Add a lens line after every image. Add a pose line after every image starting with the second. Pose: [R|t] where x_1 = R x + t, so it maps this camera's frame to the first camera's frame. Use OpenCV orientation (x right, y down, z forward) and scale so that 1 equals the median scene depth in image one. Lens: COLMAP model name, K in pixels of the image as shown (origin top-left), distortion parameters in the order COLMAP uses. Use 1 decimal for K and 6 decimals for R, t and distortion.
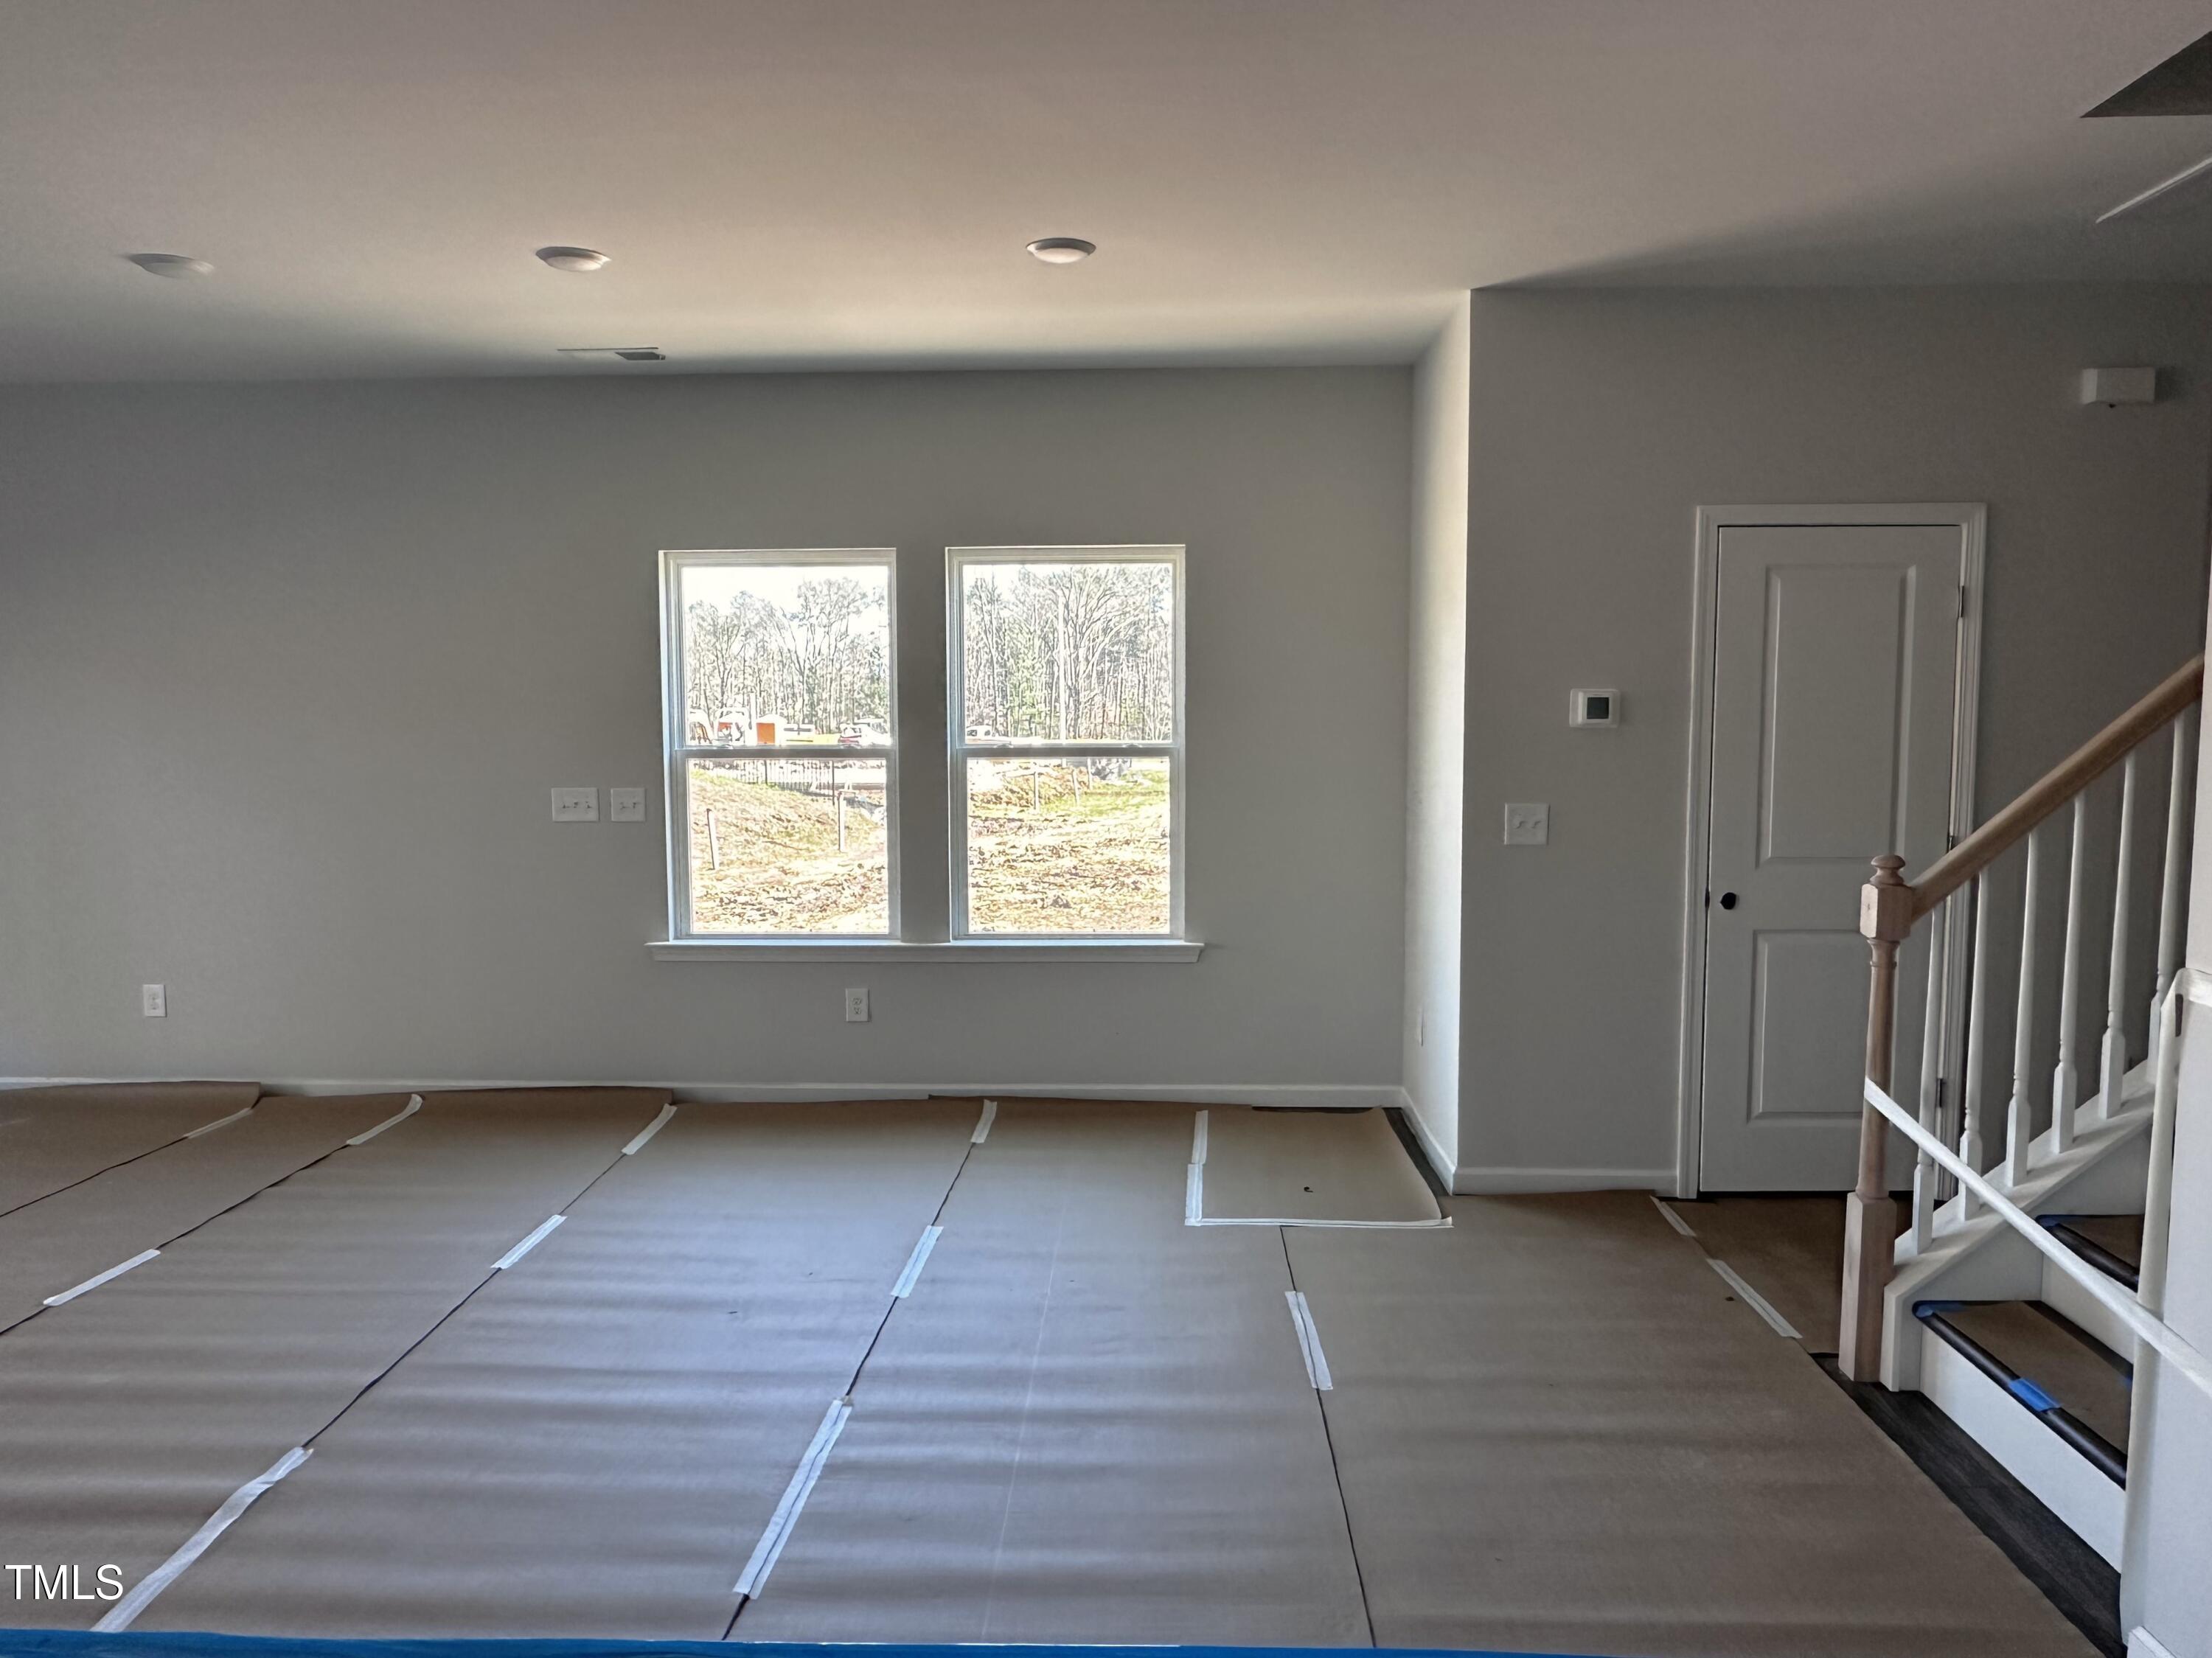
lens RADIAL K [[1536.7, 0, 1123.2], [0, 1536.7, 814.9], [0, 0, 1]] dist [0.050766, -0.008880]
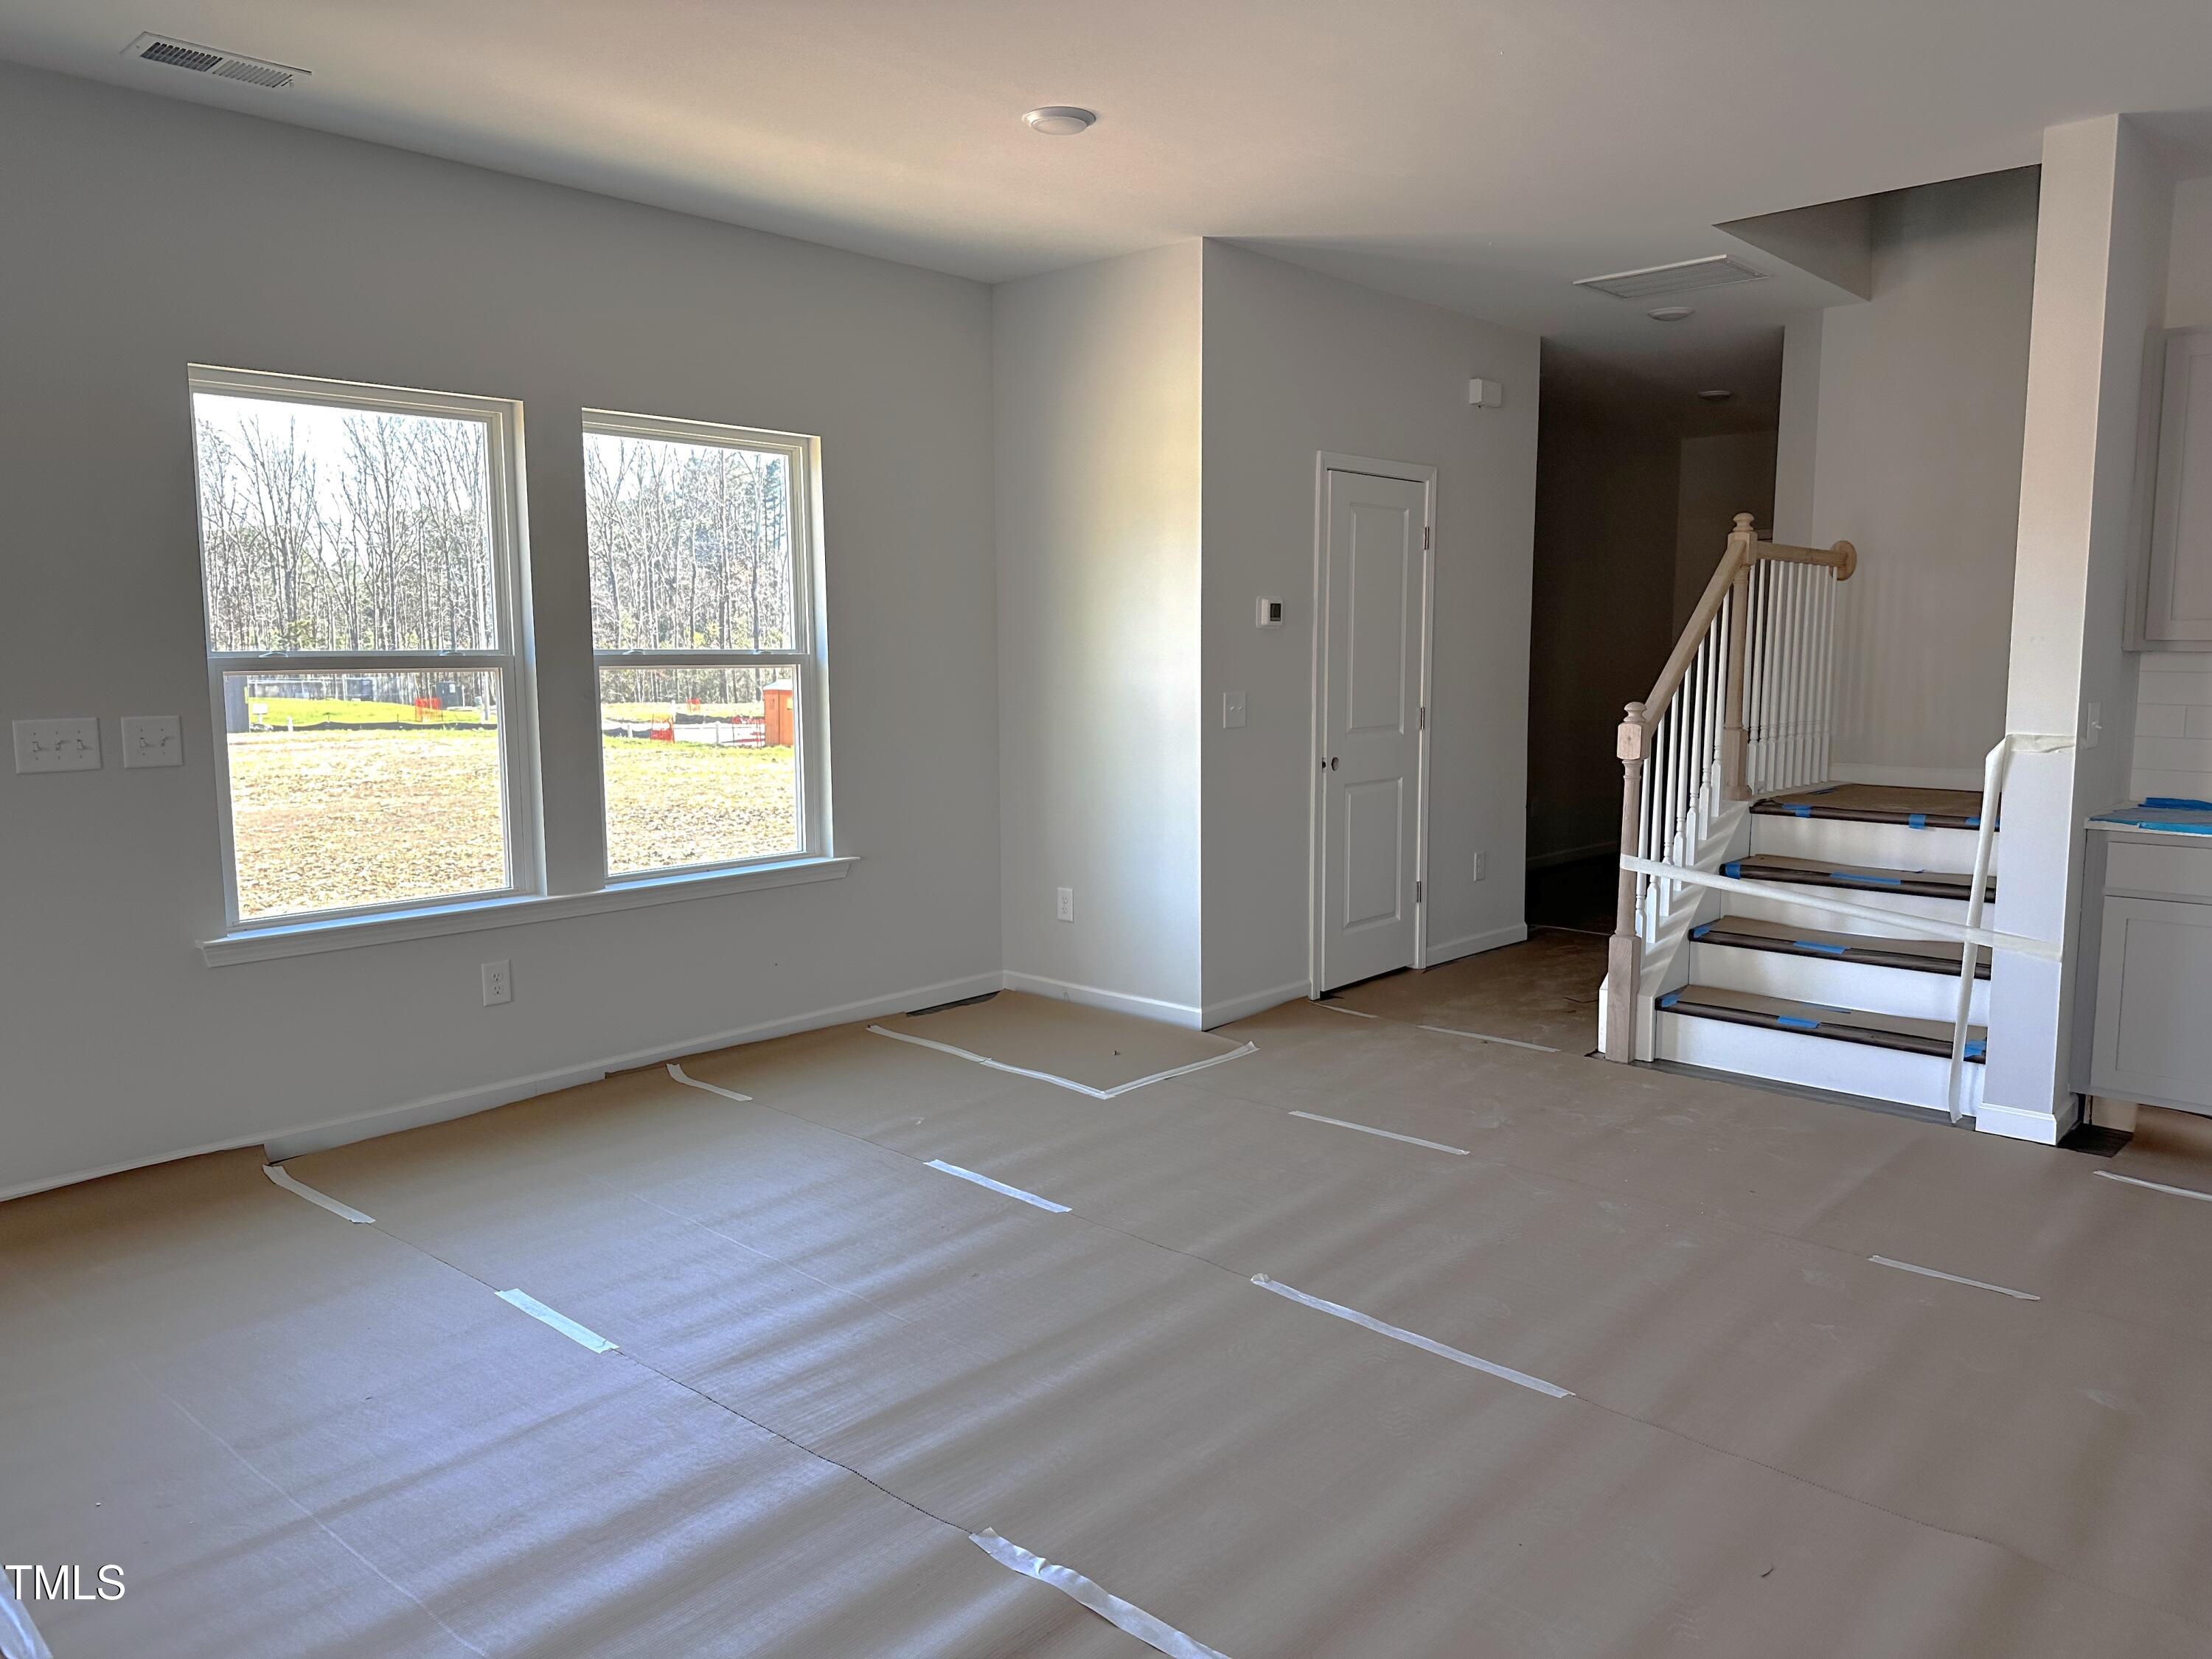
lens RADIAL K [[1536.9, 0, 1127.8], [0, 1536.9, 852.3], [0, 0, 1]] dist [0.050766, -0.008880]
pose [[0.648008, -0.104276, 0.754462, -0.565689], [0.054617, 0.994395, 0.090527, 0.002641], [-0.759673, -0.017456, 0.650071, 0.240414]]
